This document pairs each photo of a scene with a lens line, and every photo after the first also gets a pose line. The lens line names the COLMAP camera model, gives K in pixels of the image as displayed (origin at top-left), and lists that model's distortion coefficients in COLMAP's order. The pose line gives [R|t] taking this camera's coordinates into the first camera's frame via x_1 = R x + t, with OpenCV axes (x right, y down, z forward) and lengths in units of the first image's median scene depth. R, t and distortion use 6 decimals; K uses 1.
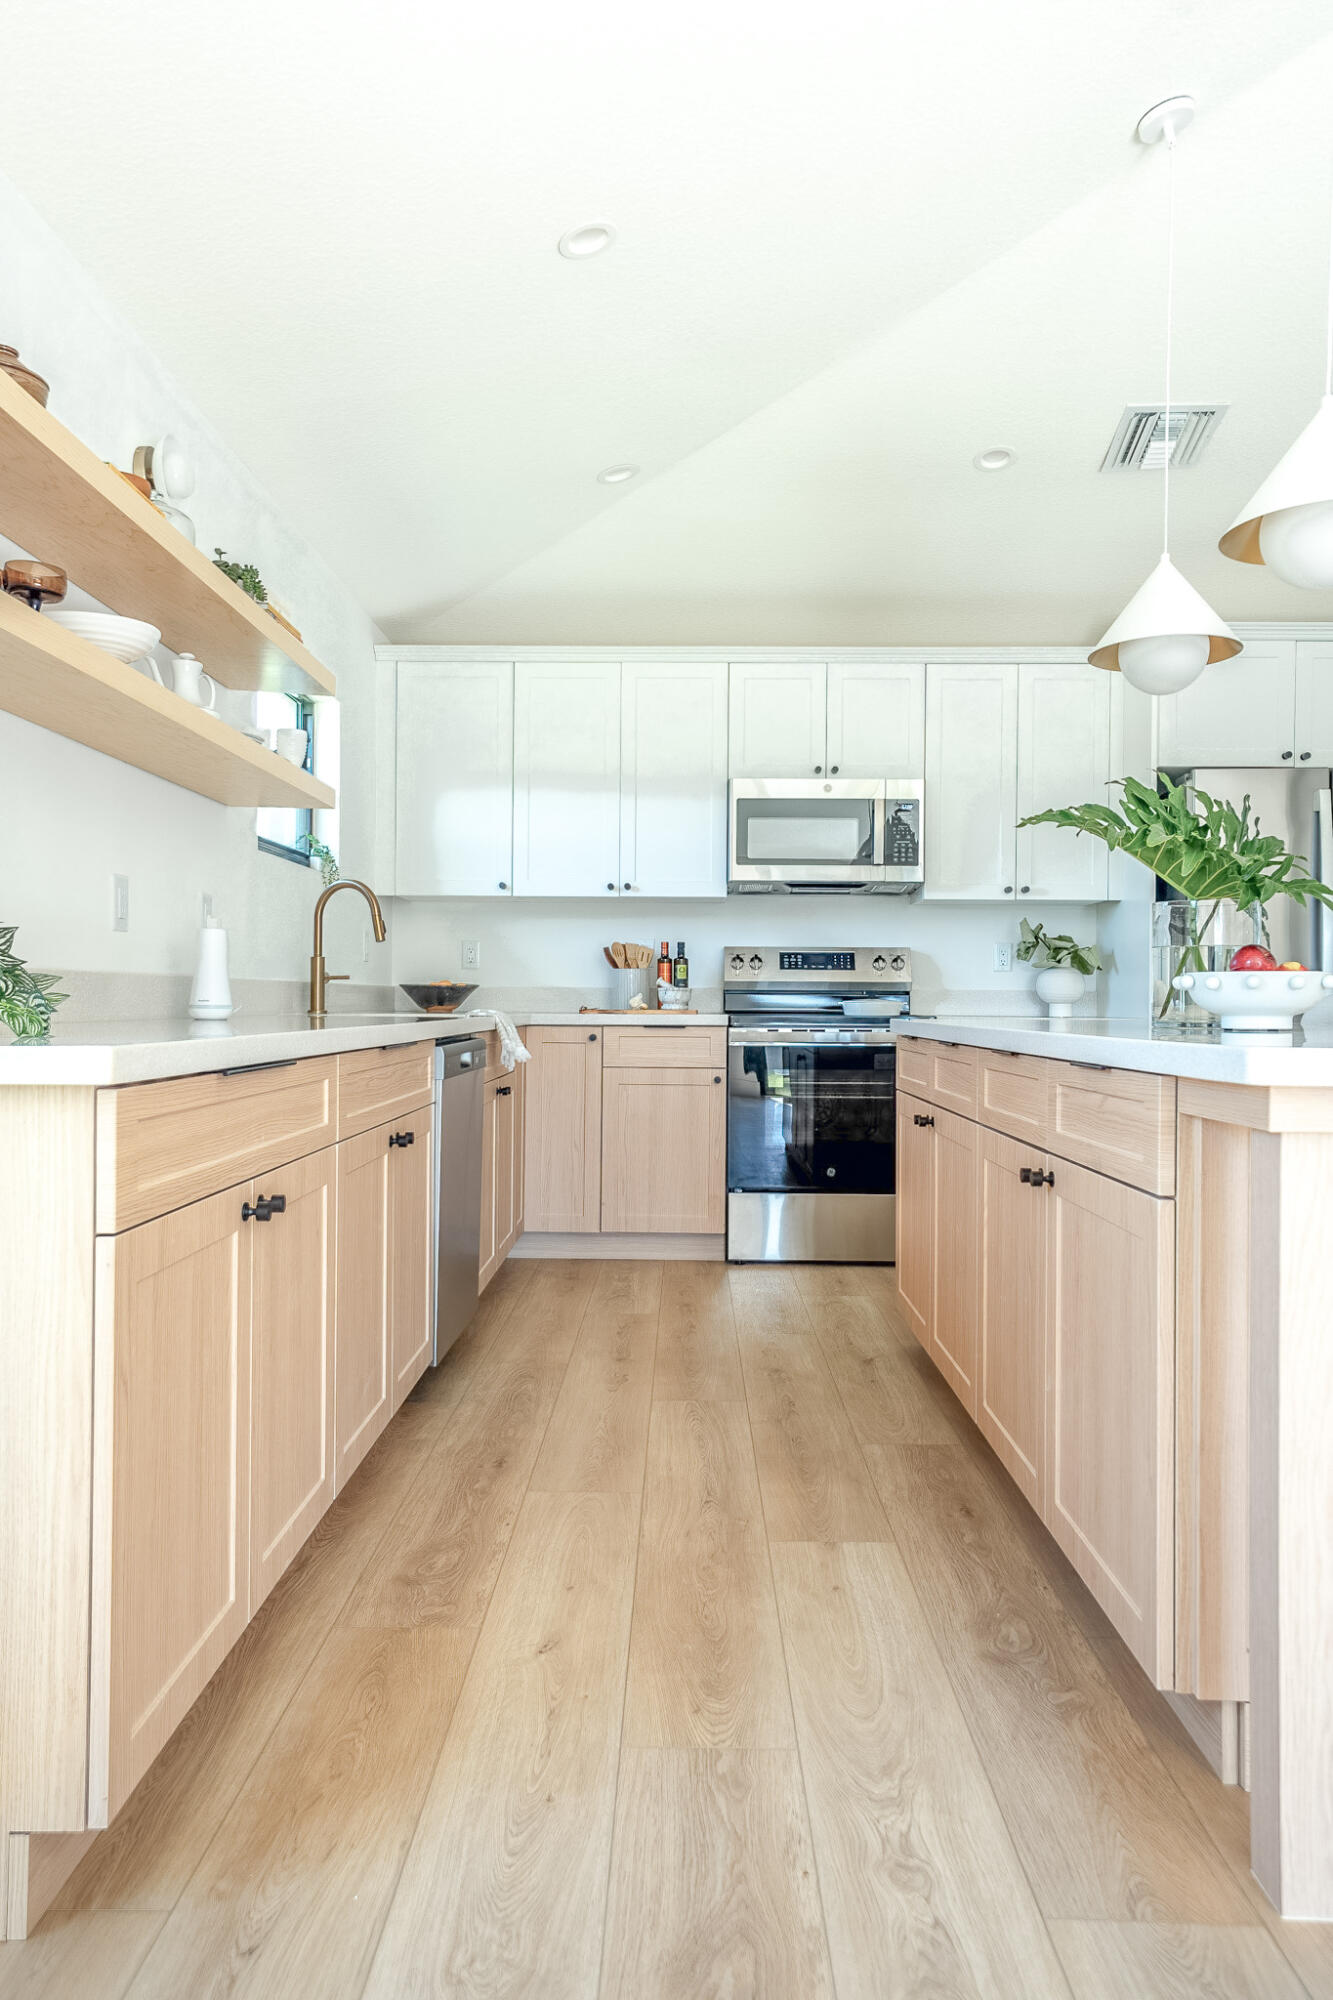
lens RADIAL K [[1379.1, 0, 666.5], [0, 1379.1, 1000.0], [0, 0, 1]] dist [0.026954, 0.000629]
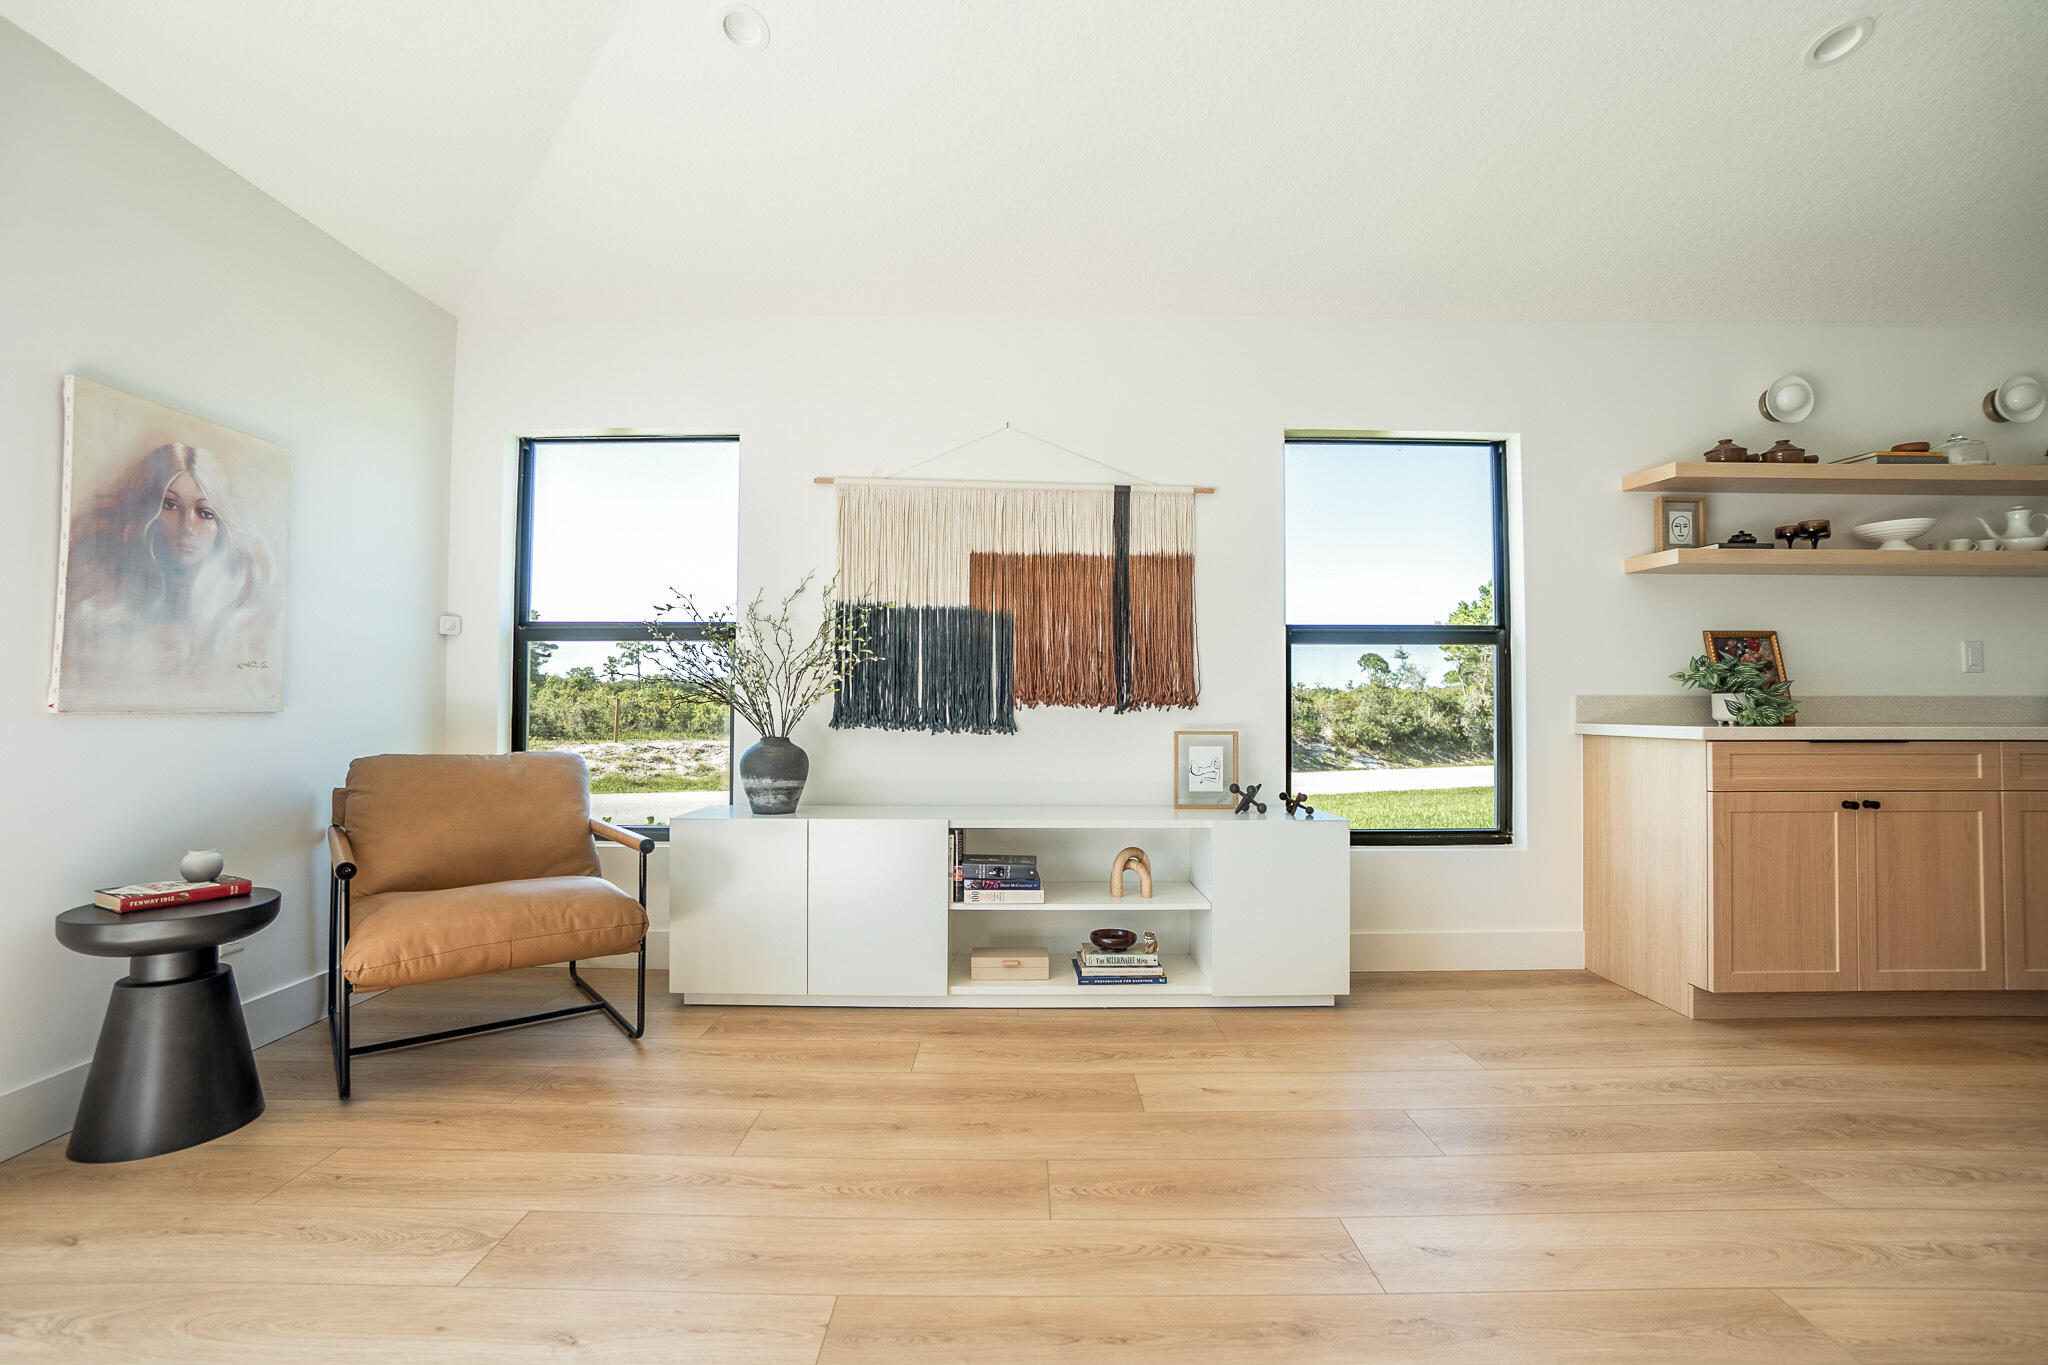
lens RADIAL K [[903.3, 0, 1024.0], [0, 903.3, 682.5], [0, 0, 1]] dist [-0.066086, 0.025039]
pose [[0.009403, -0.033567, -0.999392, 0.407875], [-0.001161, 0.999435, -0.033580, 0.001026], [0.999955, 0.001476, 0.009359, -0.131879]]
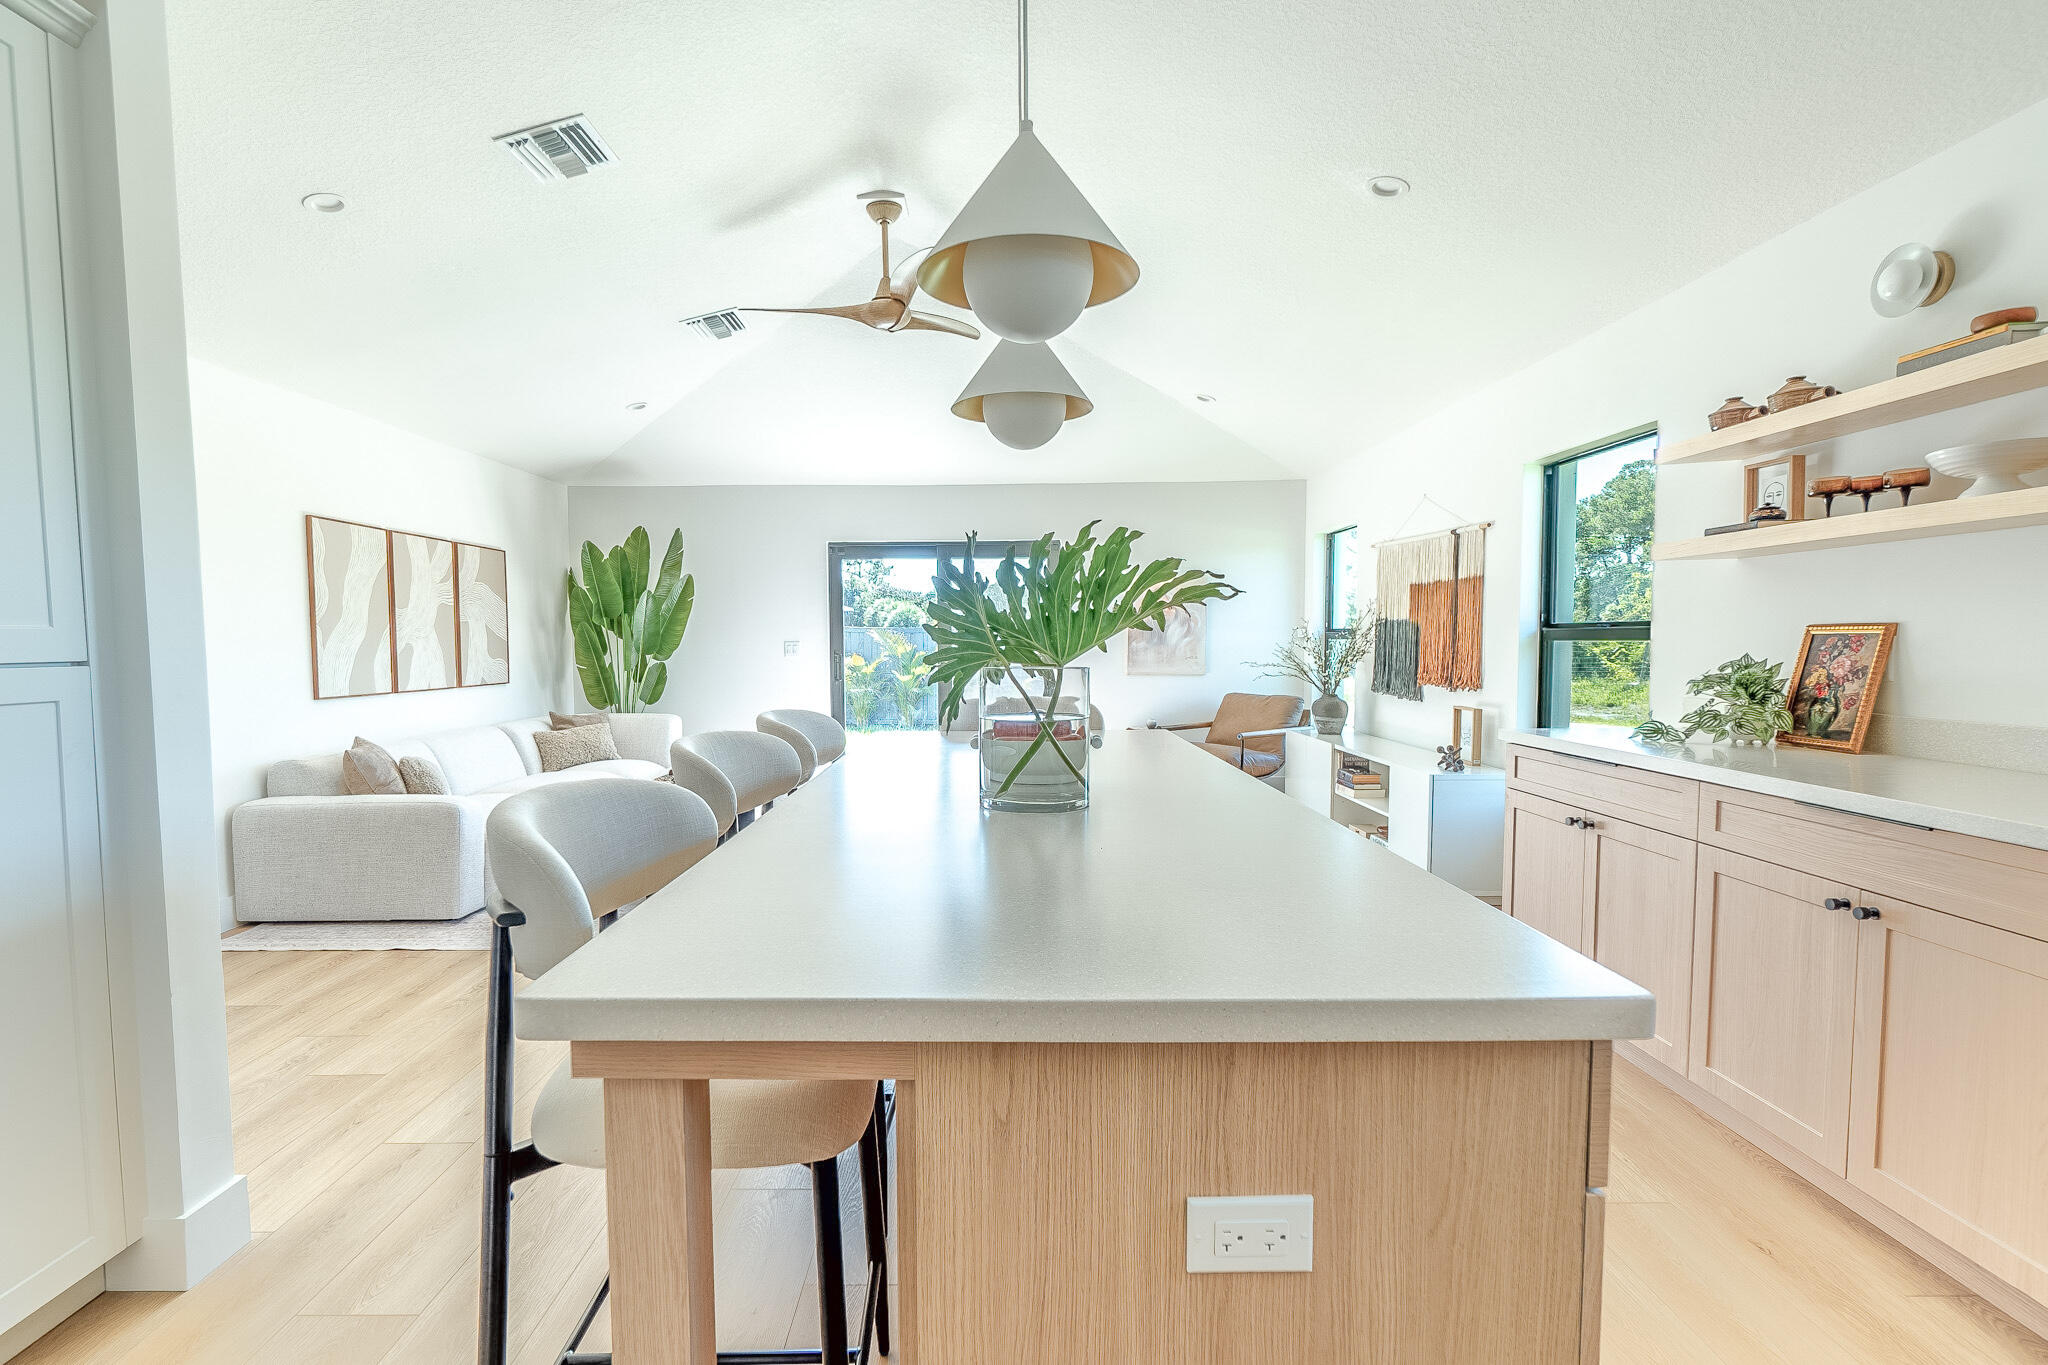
lens RADIAL K [[970.6, 0, 998.0], [0, 970.6, 701.1], [0, 0, 1]] dist [-0.000718, -0.000062]
pose [[-0.999966, -0.000477, -0.008234, 0.235713], [-0.000994, 0.998015, 0.062971, -0.050925], [0.008188, 0.062977, -0.997981, 0.937083]]
